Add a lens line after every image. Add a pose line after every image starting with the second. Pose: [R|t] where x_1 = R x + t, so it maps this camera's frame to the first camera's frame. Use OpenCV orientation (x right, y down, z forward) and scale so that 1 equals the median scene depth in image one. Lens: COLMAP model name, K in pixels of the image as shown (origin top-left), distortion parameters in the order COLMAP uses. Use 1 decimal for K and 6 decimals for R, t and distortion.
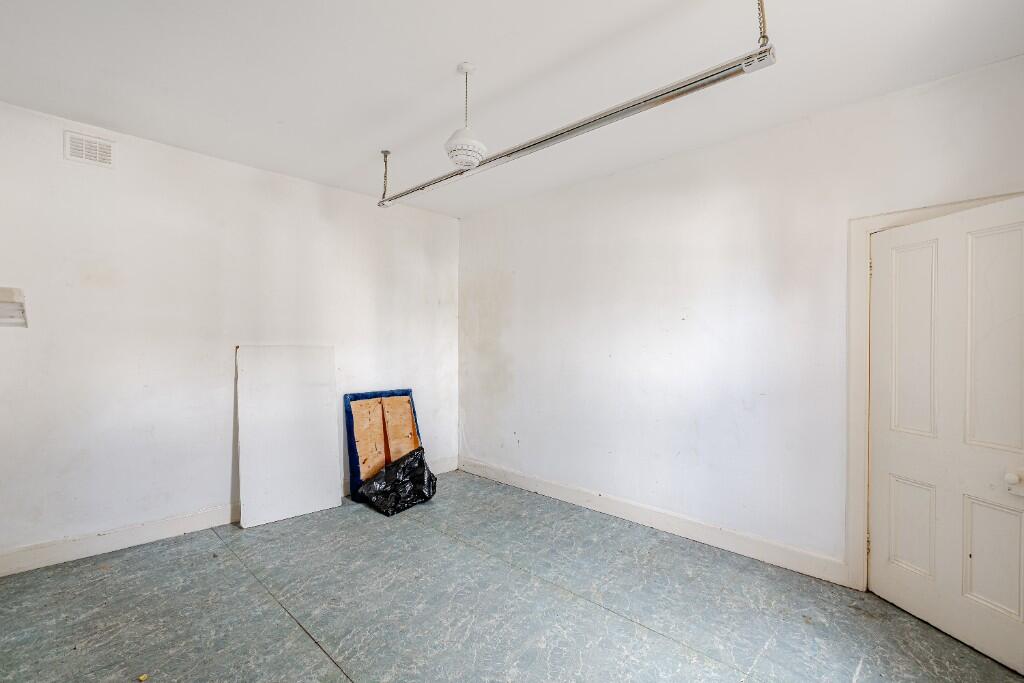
lens RADIAL K [[467.9, 0, 511.8], [0, 467.9, 345.2], [0, 0, 1]] dist [-0.002160, 0.002063]
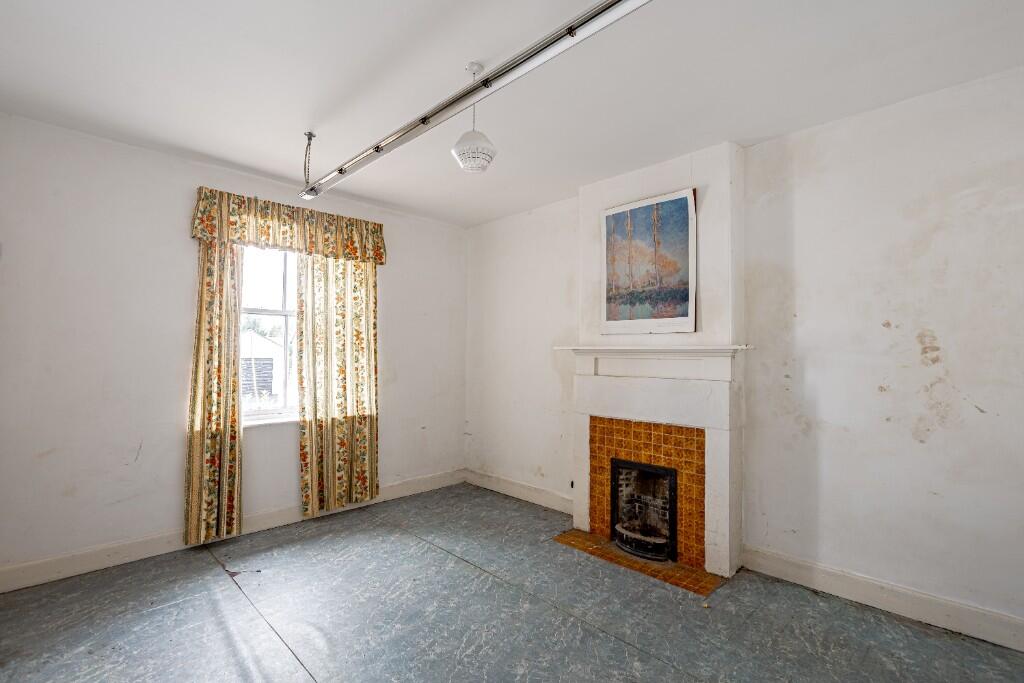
lens RADIAL K [[467.9, 0, 512.0], [0, 467.9, 347.1], [0, 0, 1]] dist [-0.002160, 0.002063]
pose [[-0.999845, -0.012786, 0.012069, -0.203916], [-0.013014, 0.999734, -0.019018, -0.003177], [-0.011823, -0.019172, -0.999746, 2.055166]]
